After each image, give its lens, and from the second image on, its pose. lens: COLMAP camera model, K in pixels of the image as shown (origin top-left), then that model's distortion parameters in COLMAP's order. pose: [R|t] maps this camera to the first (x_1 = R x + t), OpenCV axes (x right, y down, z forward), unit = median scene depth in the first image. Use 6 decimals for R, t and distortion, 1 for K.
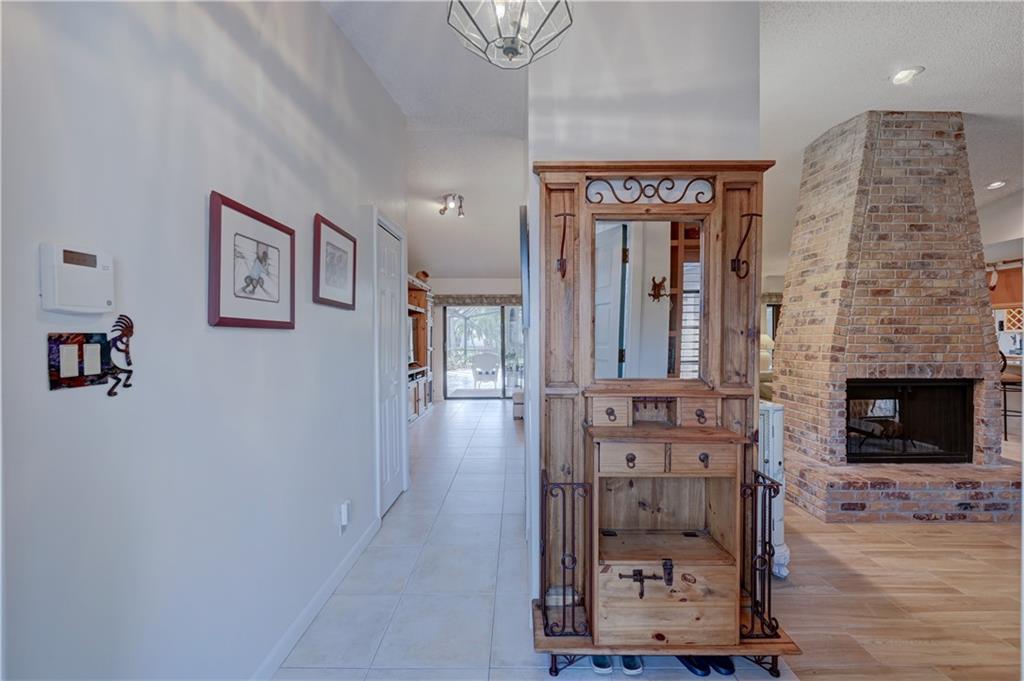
lens RADIAL K [[419.2, 0, 517.4], [0, 419.2, 339.5], [0, 0, 1]] dist [-0.000241, 0.000269]
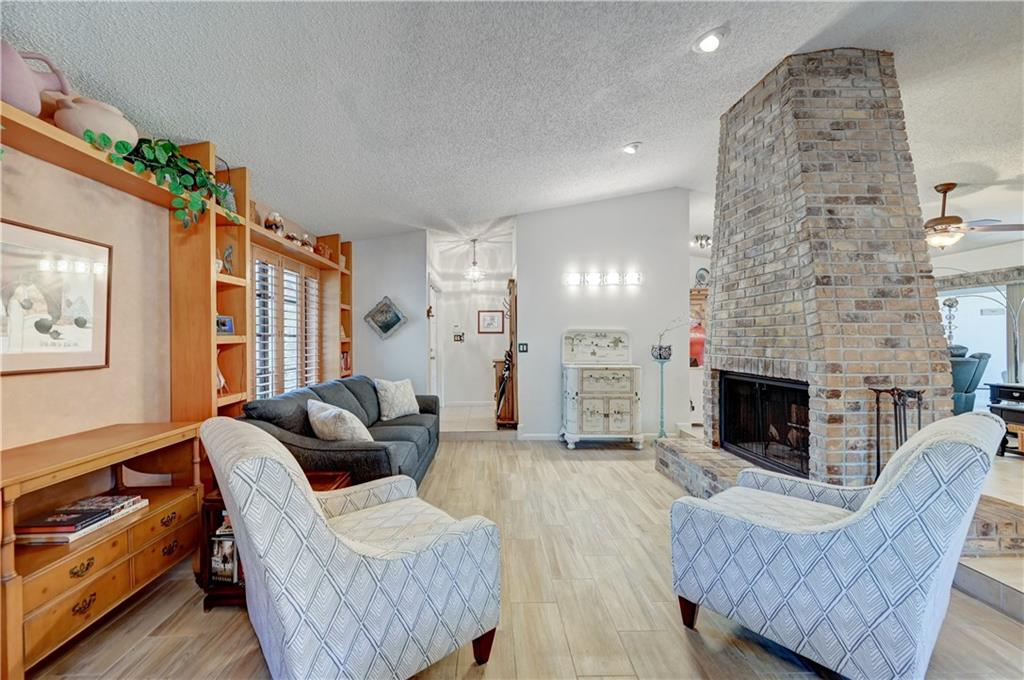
lens RADIAL K [[417.7, 0, 508.4], [0, 417.7, 339.2], [0, 0, 1]] dist [-0.000308, -0.000422]
pose [[0.049215, 0.002282, -0.998786, 1.856995], [0.000153, 0.999997, 0.002292, 0.012596], [0.998788, -0.000266, 0.049214, 0.411663]]
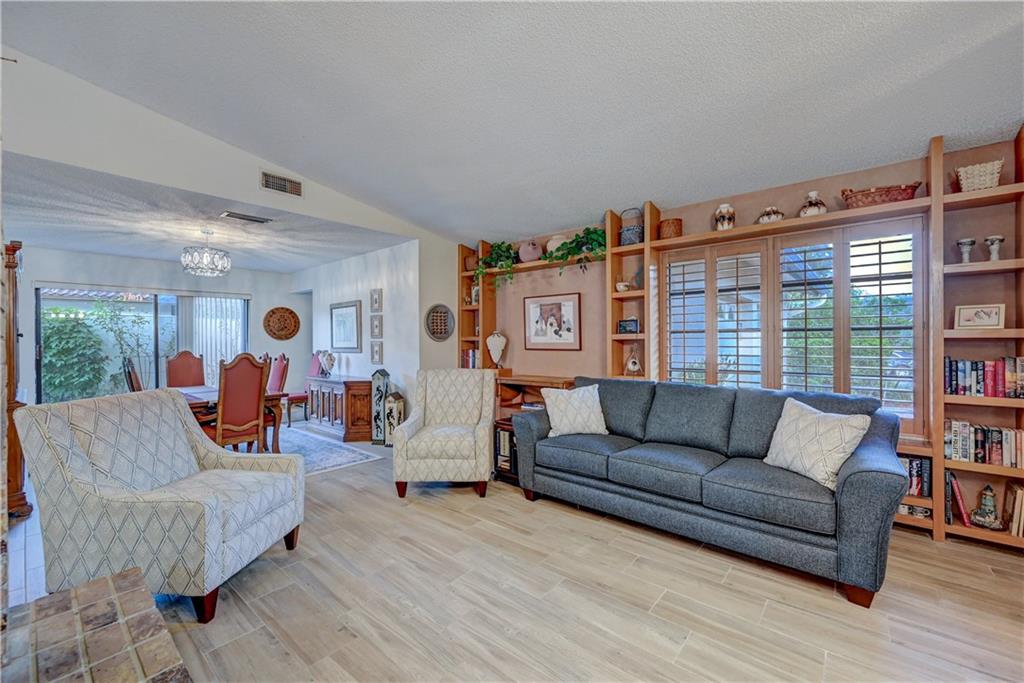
lens RADIAL K [[418.0, 0, 512.1], [0, 418.0, 342.9], [0, 0, 1]] dist [-0.002263, -0.000089]
pose [[-0.767881, 0.004734, 0.640575, 0.524773], [0.015372, 0.999821, 0.011037, 0.014862], [-0.640408, 0.018322, -0.767816, 0.992990]]
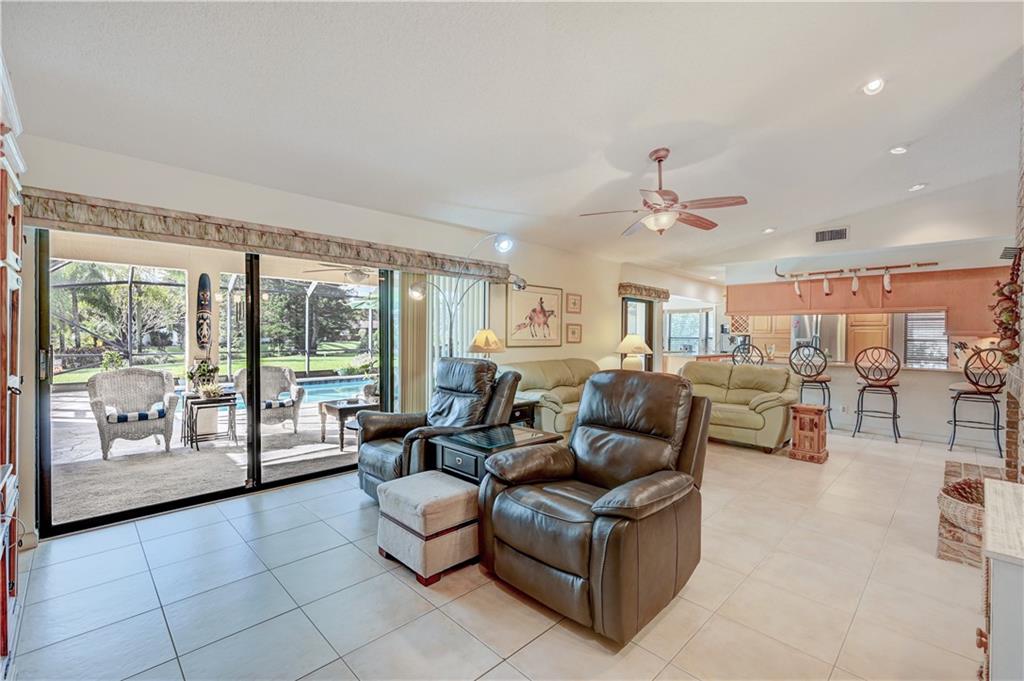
lens RADIAL K [[439.6, 0, 508.8], [0, 439.6, 338.8], [0, 0, 1]] dist [0.002758, 0.000115]
pose [[0.712308, 0.002636, 0.701862, -0.390574], [-0.006586, 0.999974, 0.002928, -0.011157], [-0.701836, -0.006708, 0.712307, 1.332427]]
